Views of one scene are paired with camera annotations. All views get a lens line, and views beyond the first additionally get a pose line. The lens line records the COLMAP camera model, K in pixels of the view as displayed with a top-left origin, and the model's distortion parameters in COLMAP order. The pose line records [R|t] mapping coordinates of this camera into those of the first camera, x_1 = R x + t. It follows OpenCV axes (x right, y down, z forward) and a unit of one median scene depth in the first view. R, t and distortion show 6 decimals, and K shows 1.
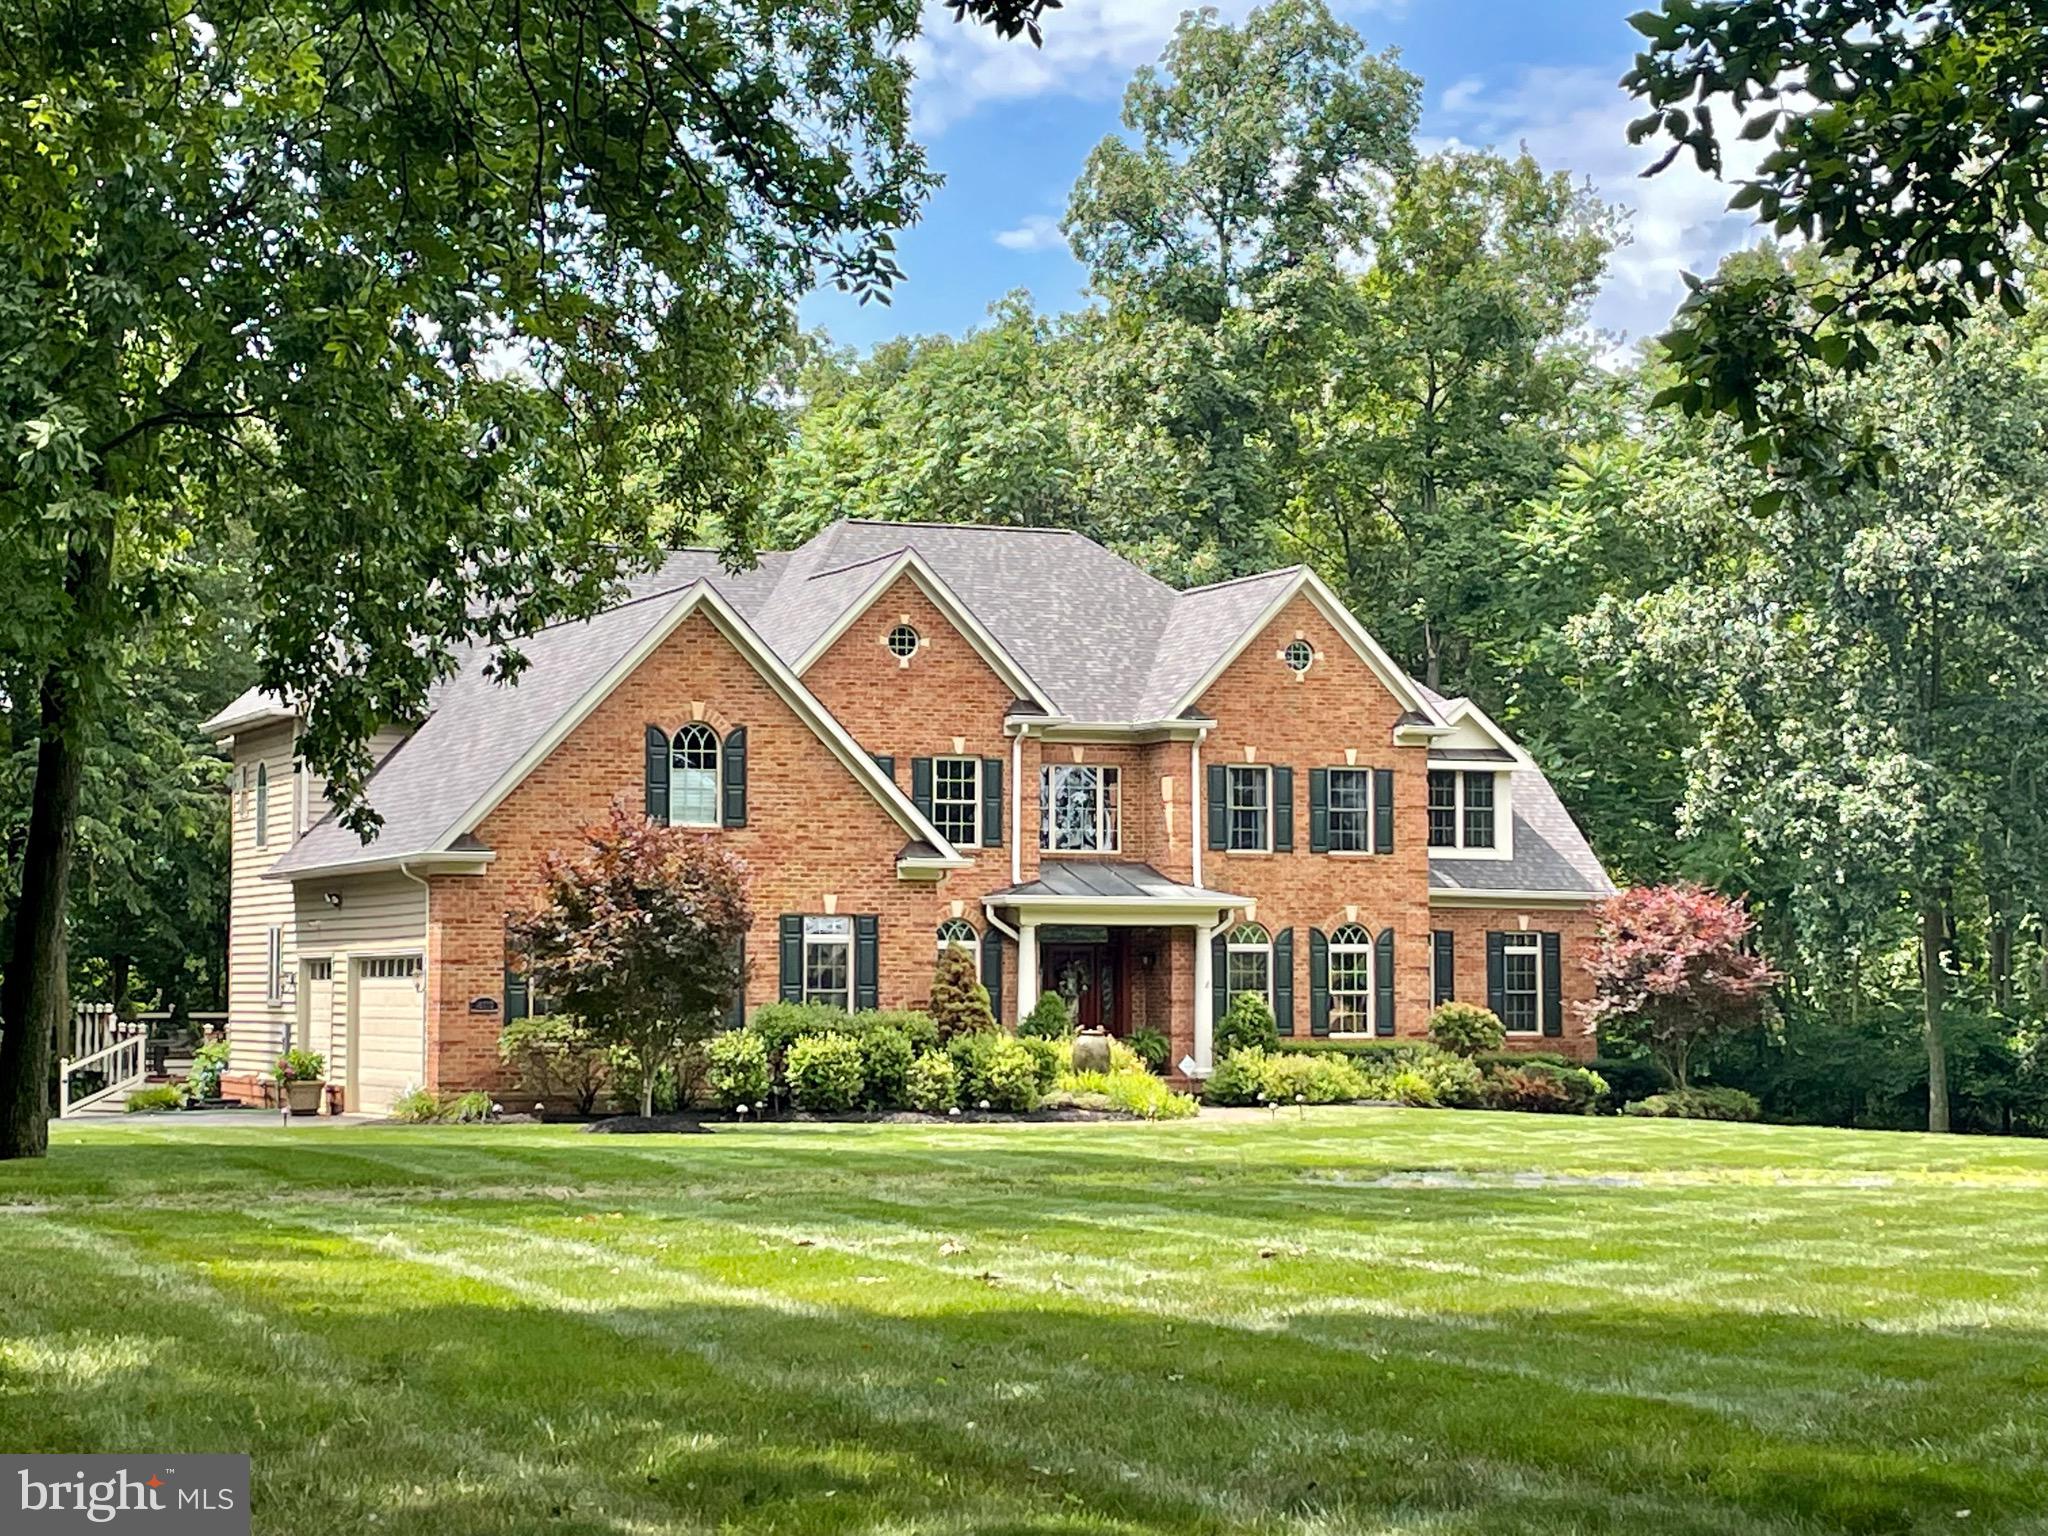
lens RADIAL K [[4044.3, 0, 1024.0], [0, 4044.3, 768.0], [0, 0, 1]] dist [0.274976, -0.106842]
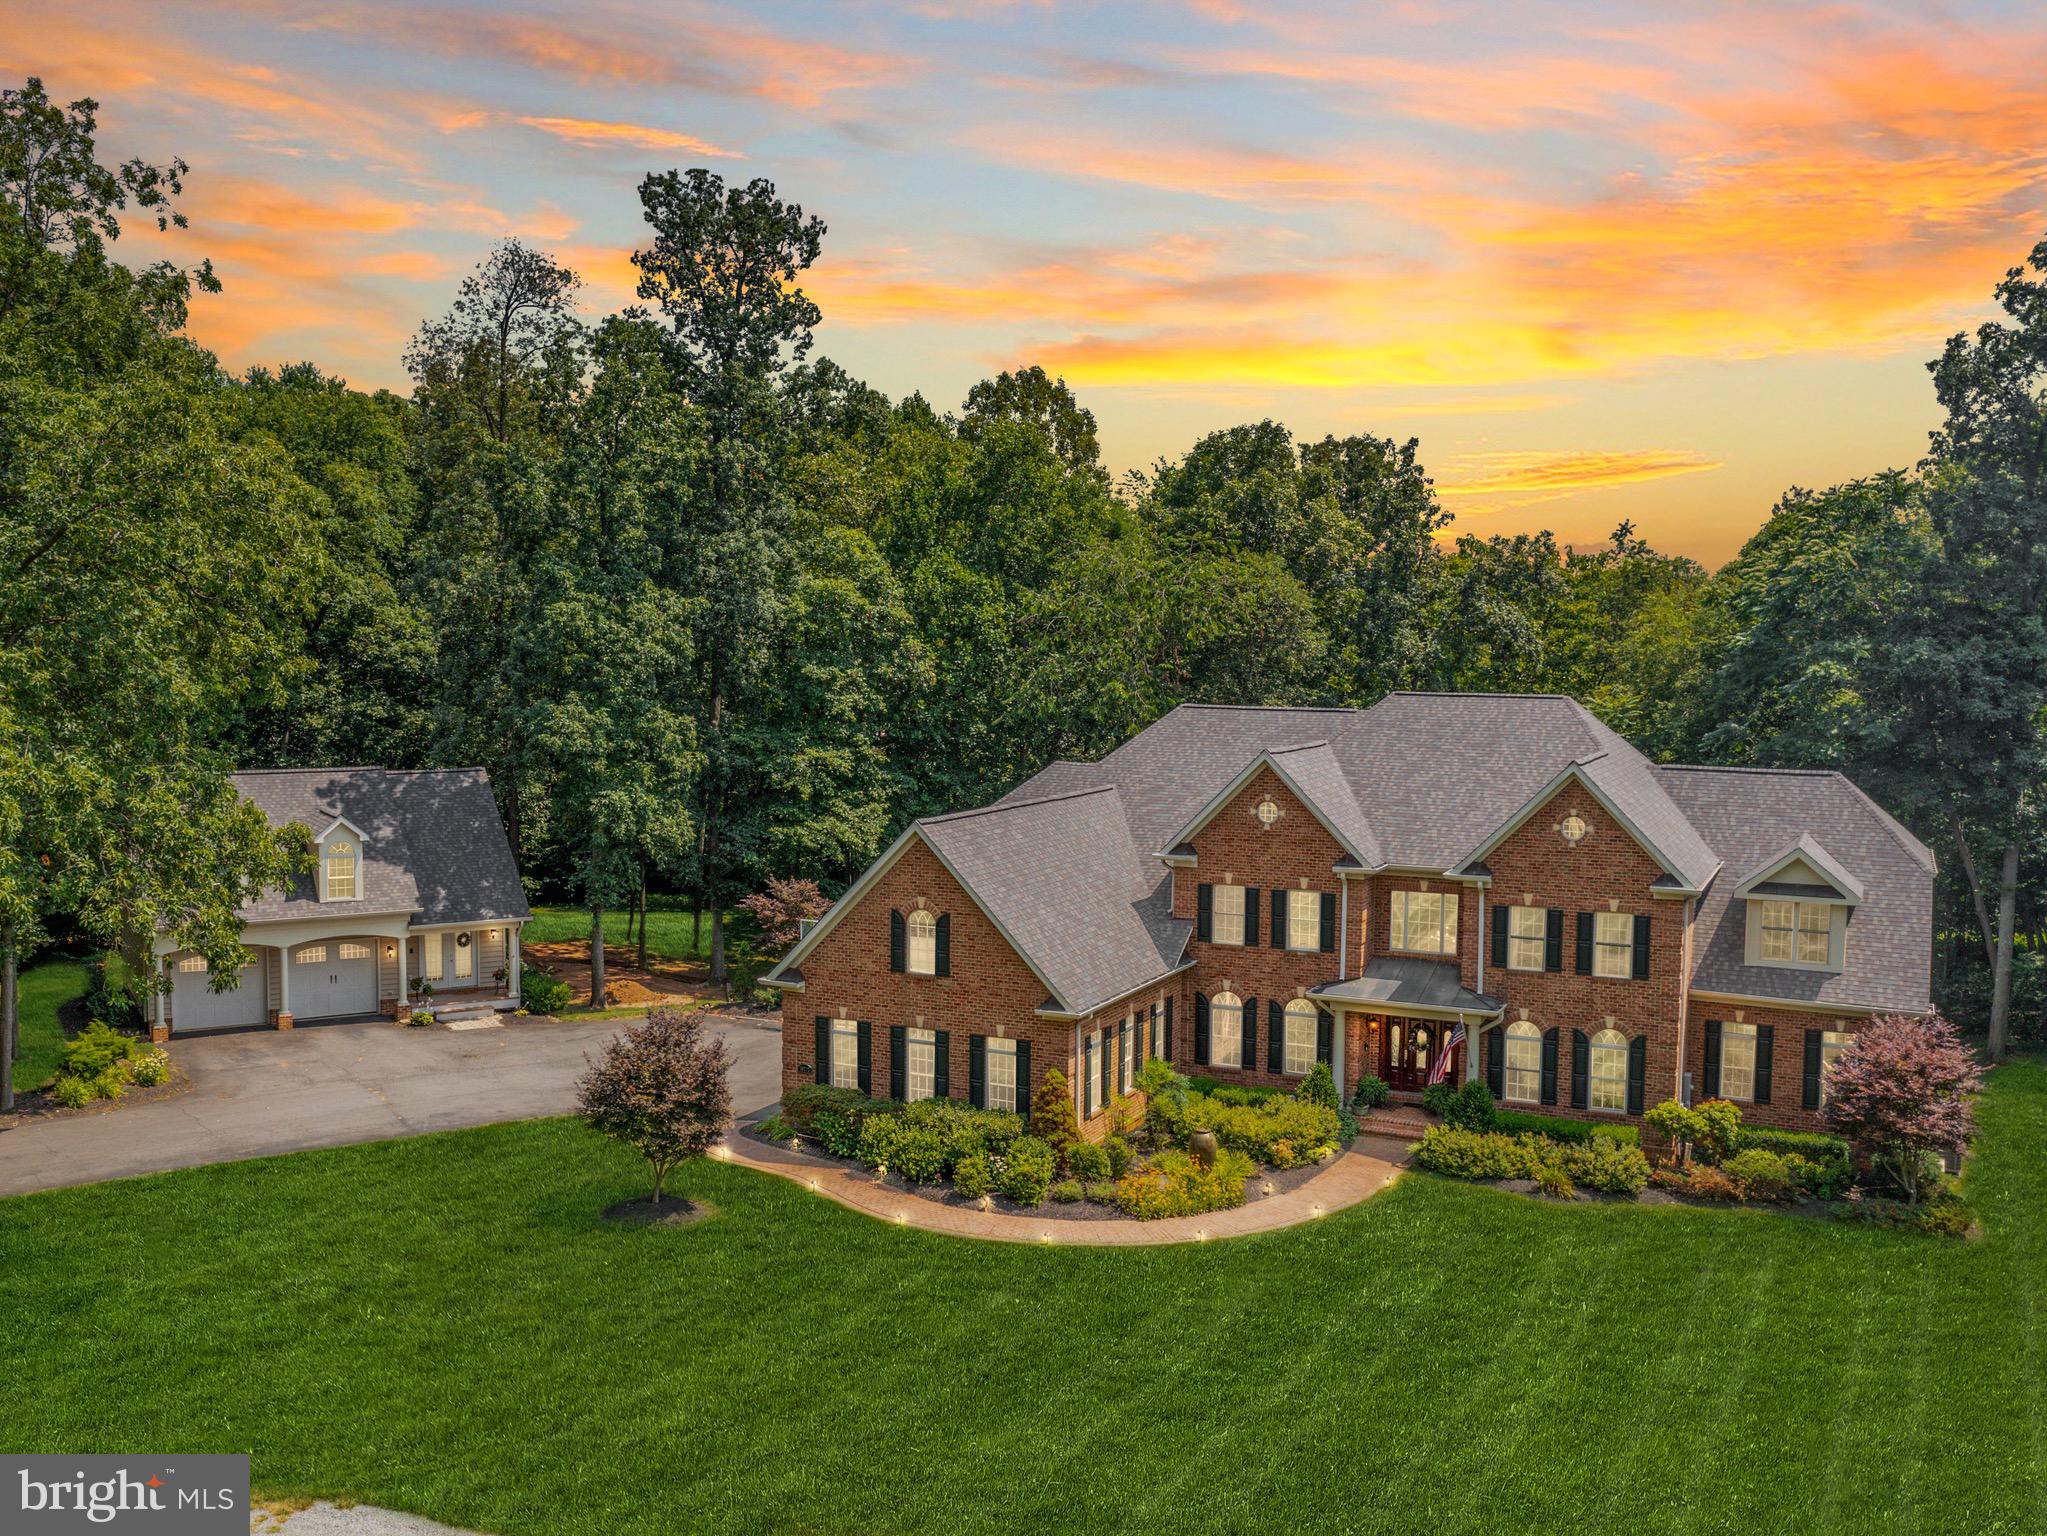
lens RADIAL K [[1806.1, 0, 1023.5], [0, 1806.1, 768.0], [0, 0, 1]] dist [-0.018869, 0.022141]
pose [[0.663372, 0.071768, -0.744841, 0.410736], [0.029763, 0.992072, 0.122097, -0.132590], [0.747698, -0.103165, 0.655976, 0.499432]]
